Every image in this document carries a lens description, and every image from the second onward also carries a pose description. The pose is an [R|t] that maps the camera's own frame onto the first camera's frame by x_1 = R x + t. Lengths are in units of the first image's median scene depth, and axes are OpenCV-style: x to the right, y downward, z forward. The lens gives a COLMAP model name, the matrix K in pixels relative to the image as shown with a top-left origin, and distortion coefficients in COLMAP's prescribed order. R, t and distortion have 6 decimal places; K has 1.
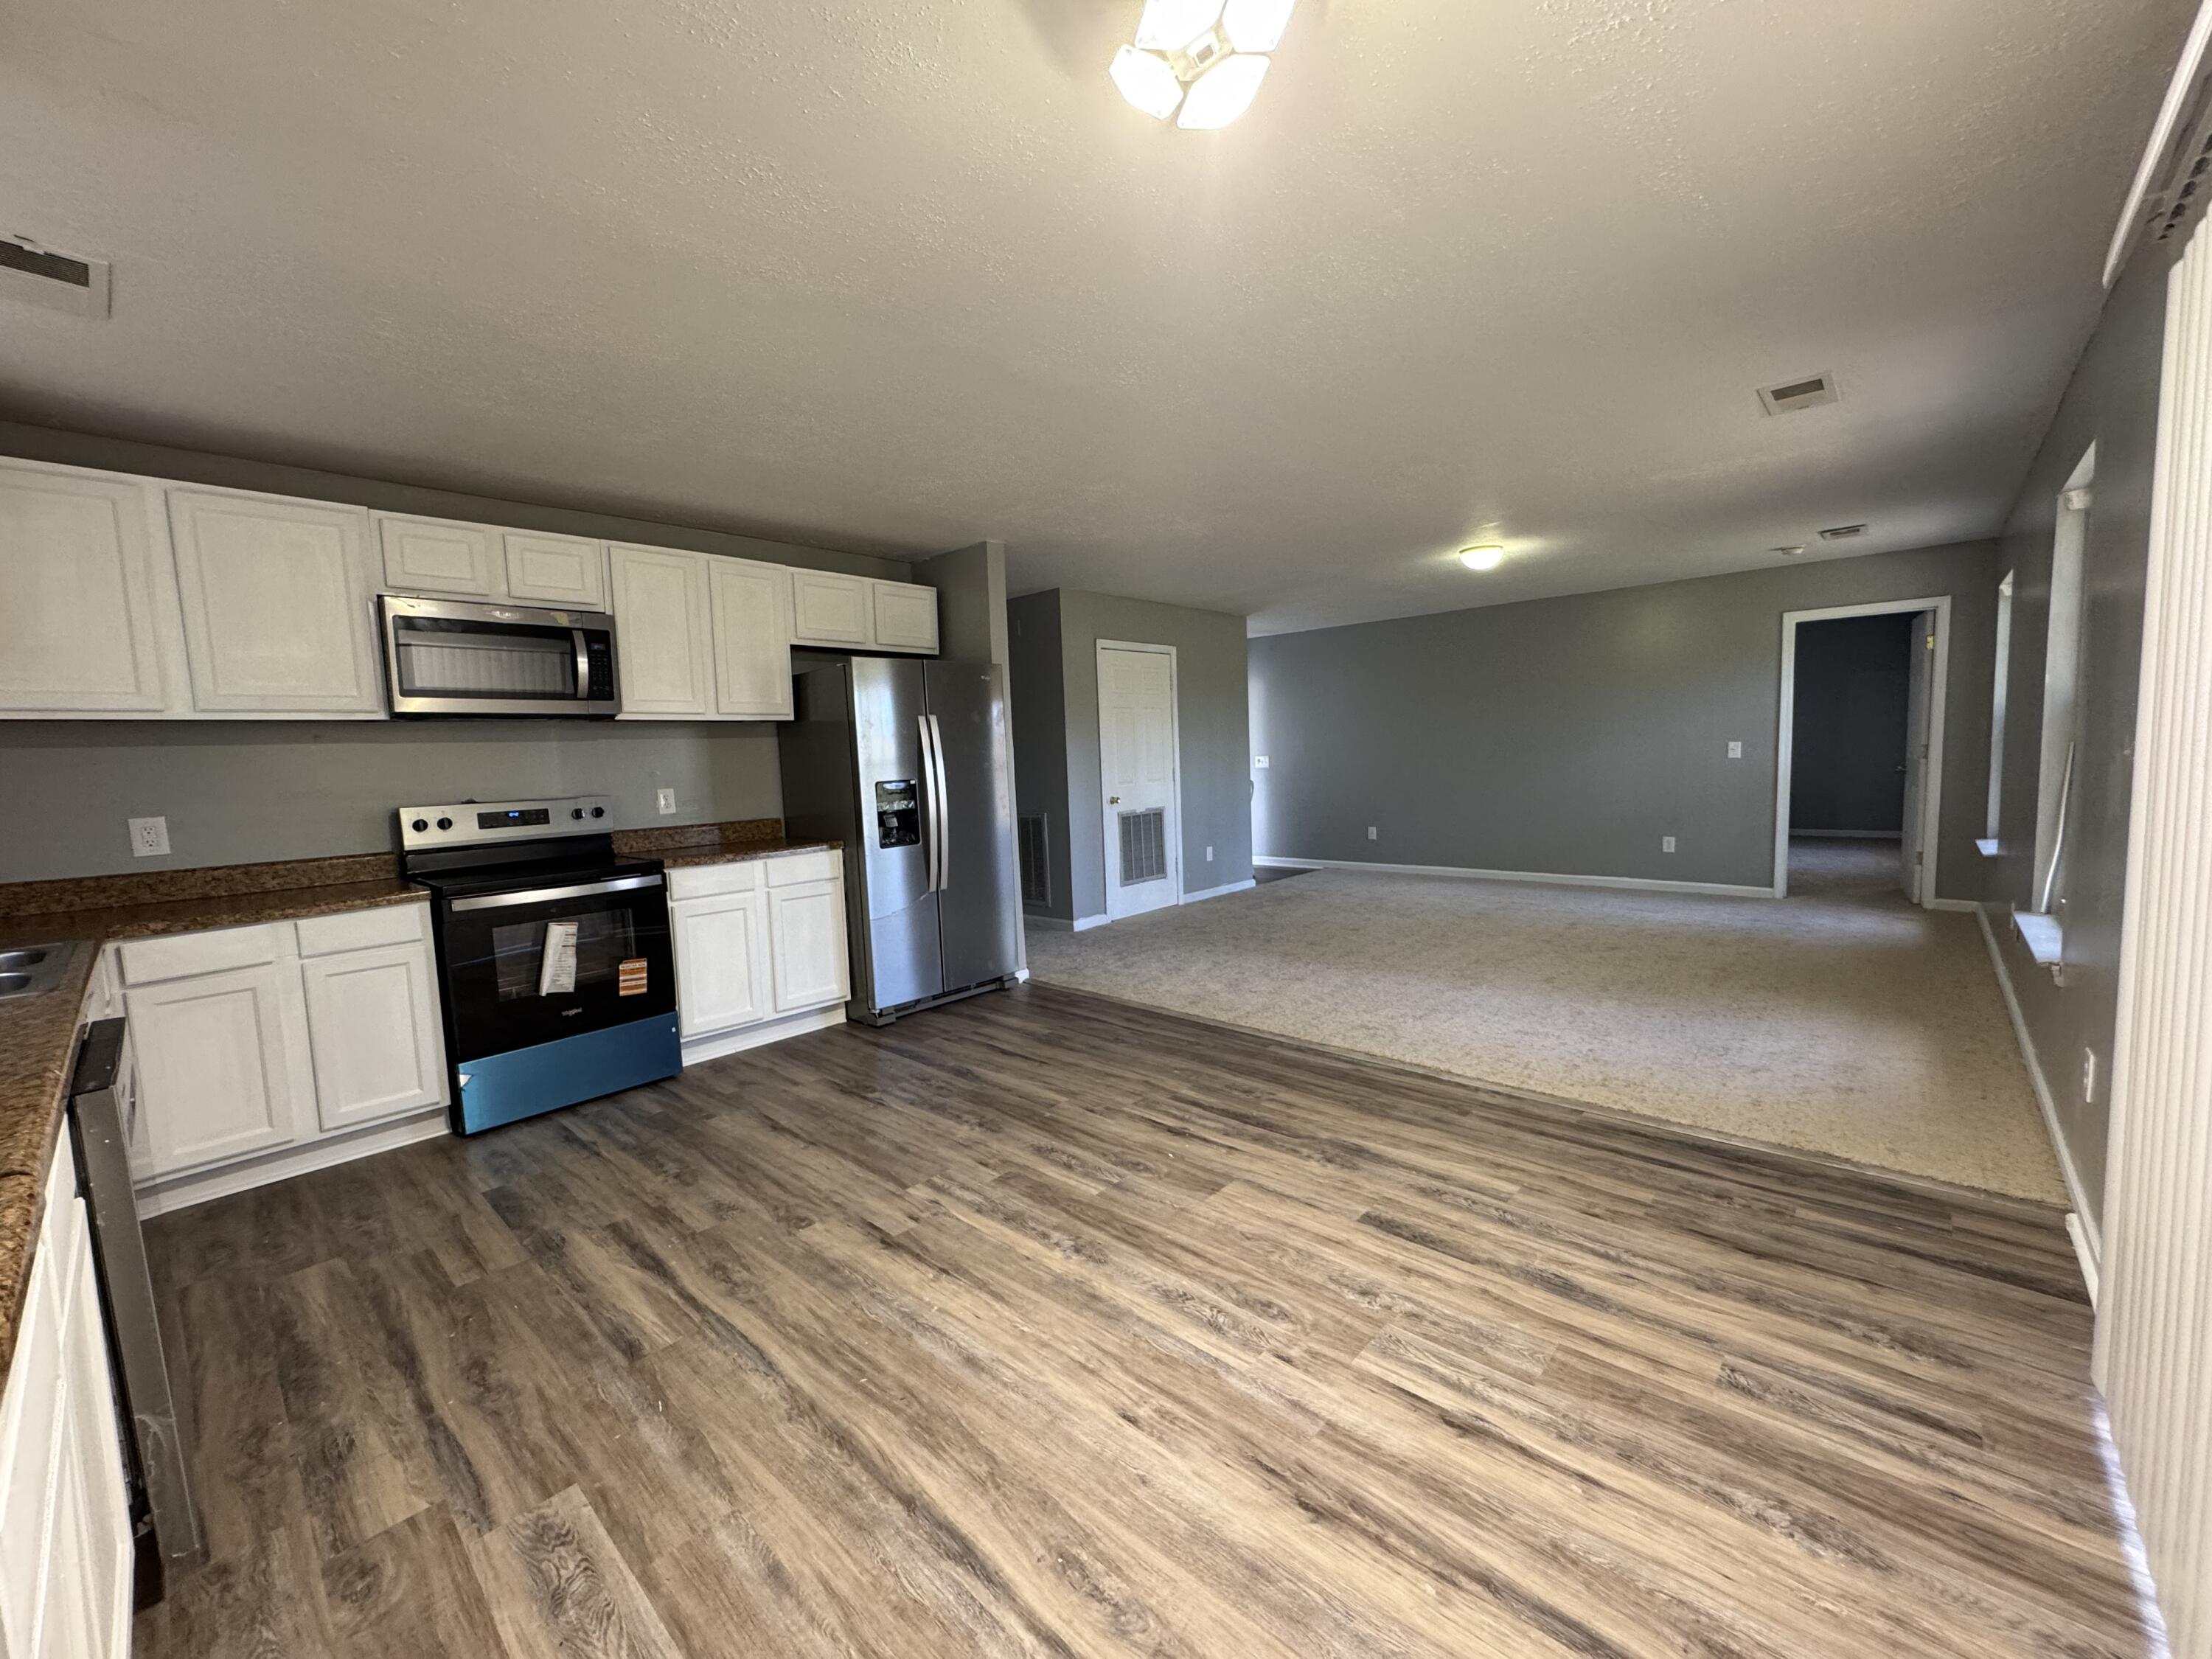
lens RADIAL K [[885.1, 0, 1105.8], [0, 885.1, 826.9], [0, 0, 1]] dist [-0.000585, 0.000045]
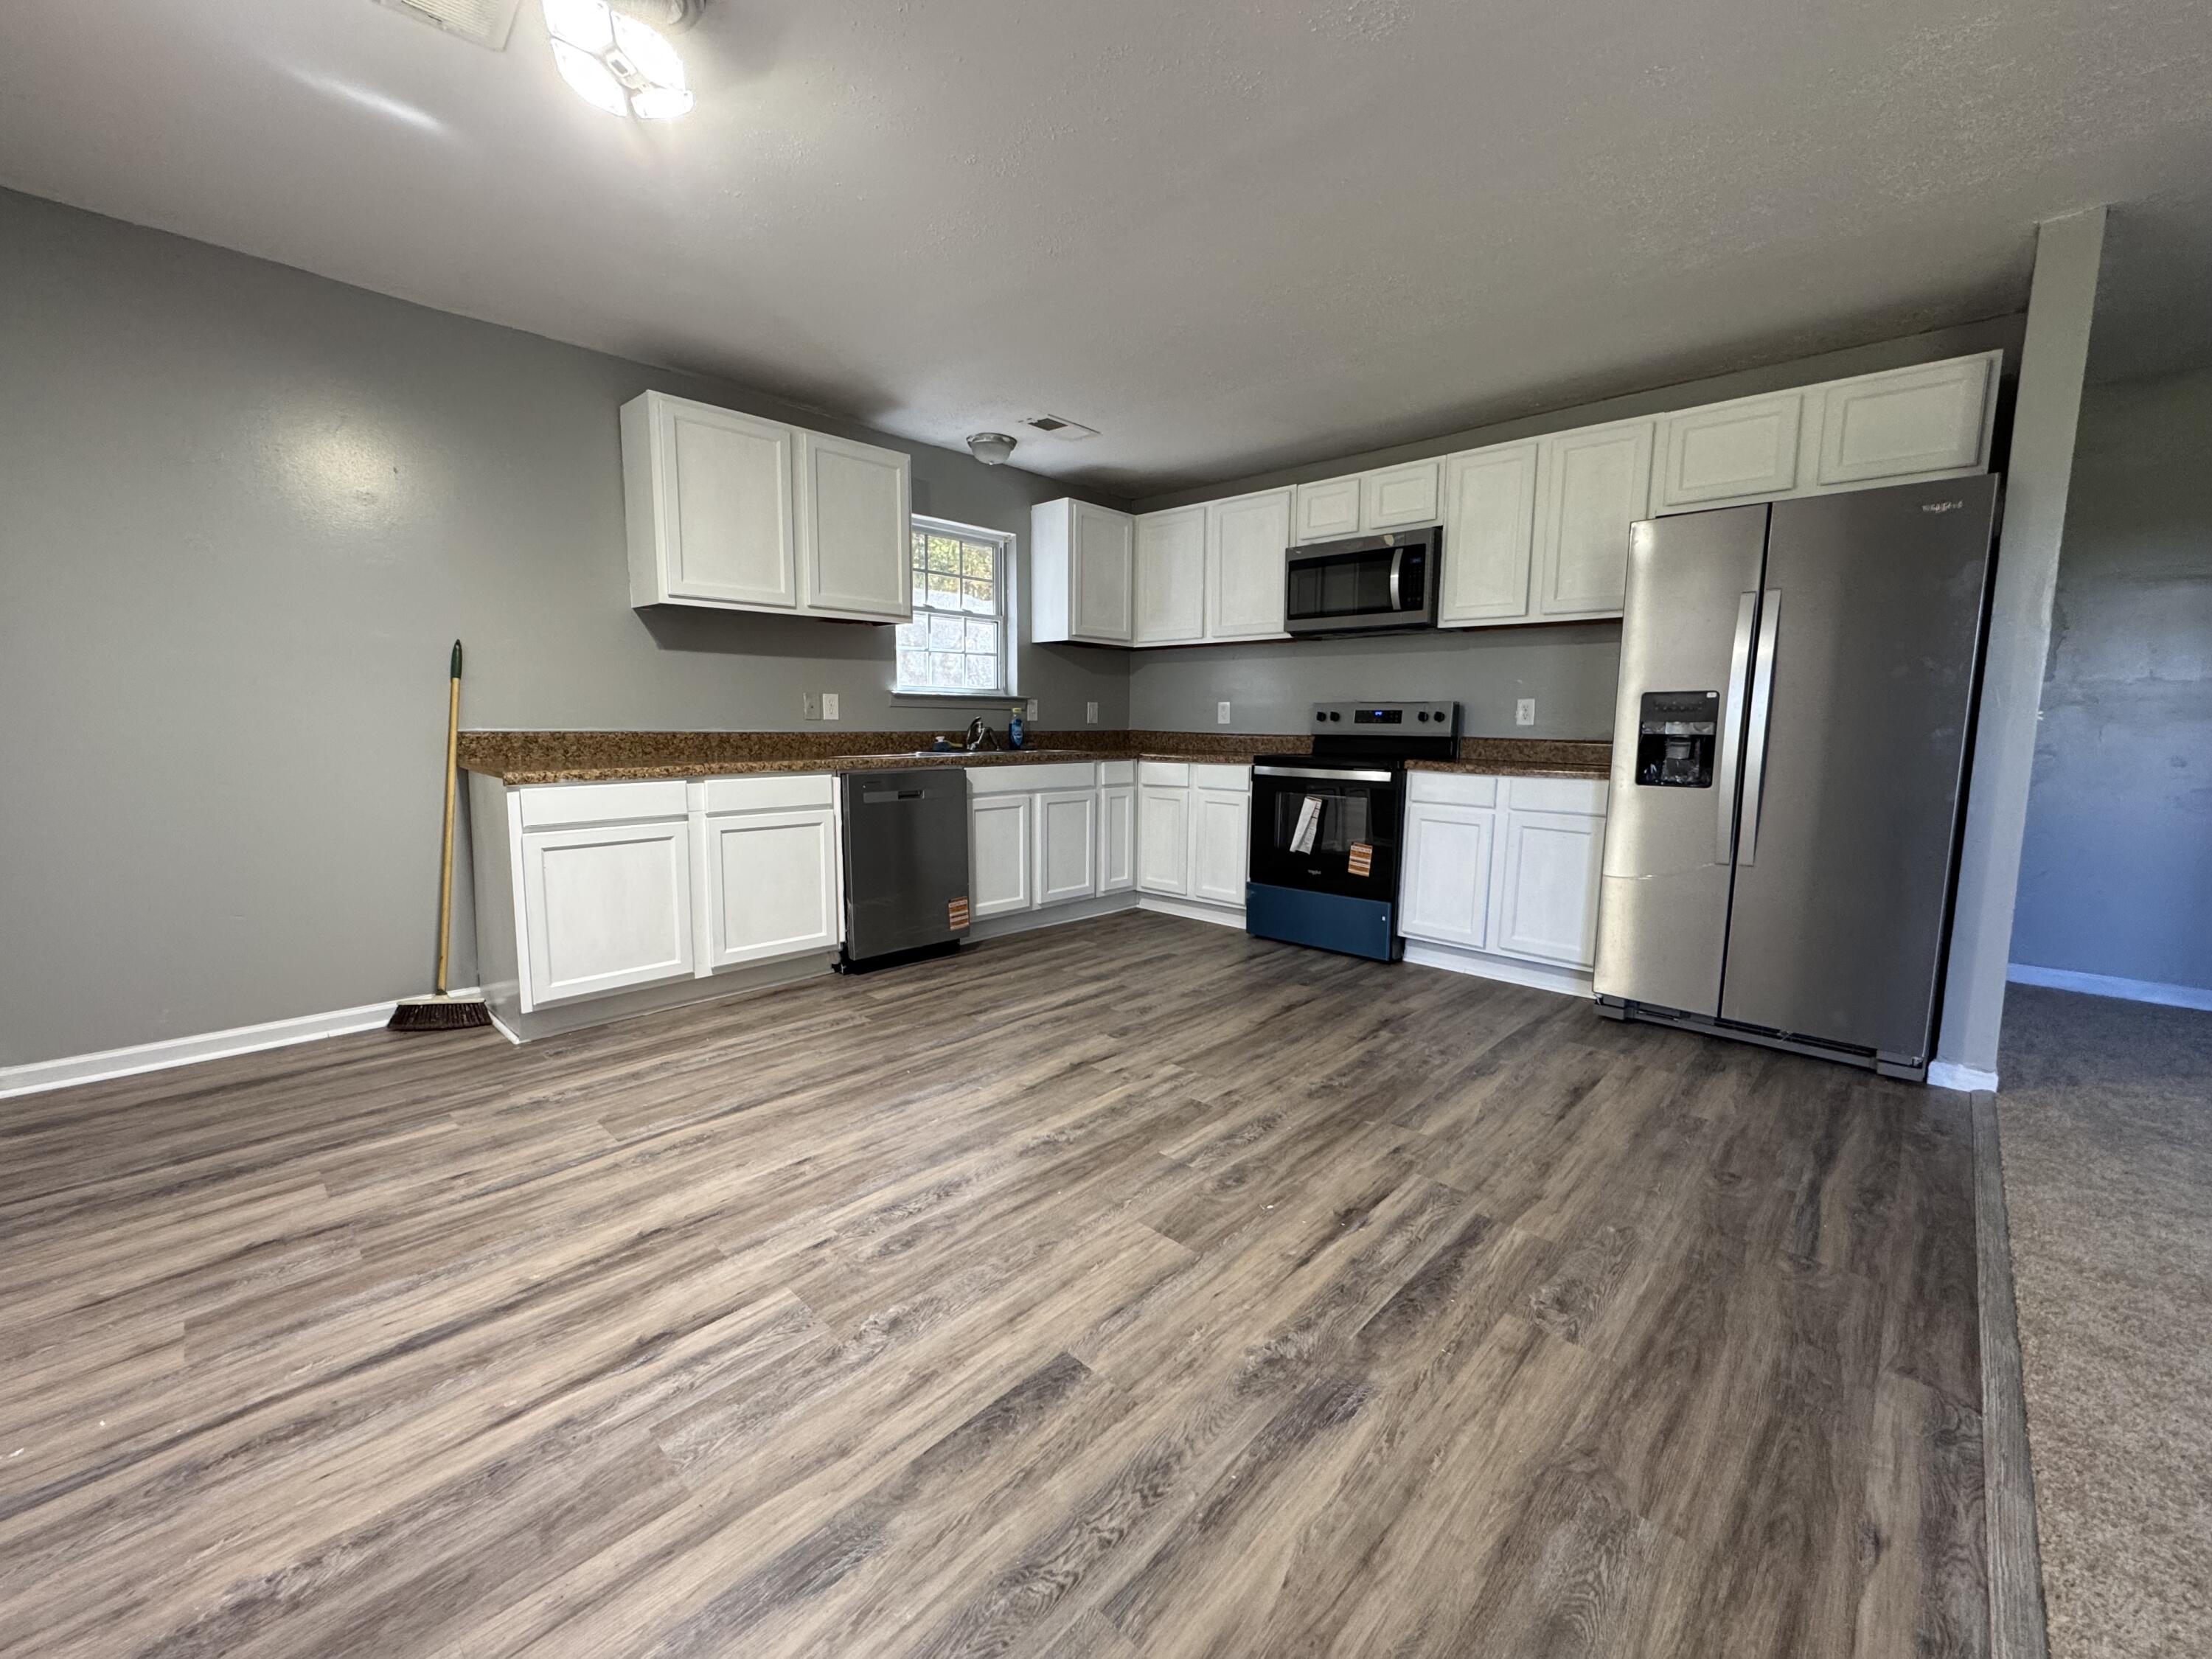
lens RADIAL K [[885.1, 0, 1104.8], [0, 885.1, 829.7], [0, 0, 1]] dist [-0.000585, 0.000045]
pose [[-0.022505, 0.158401, -0.987118, 0.870002], [-0.093767, 0.982682, 0.159827, -0.025728], [0.995340, 0.096156, -0.007262, 1.023092]]
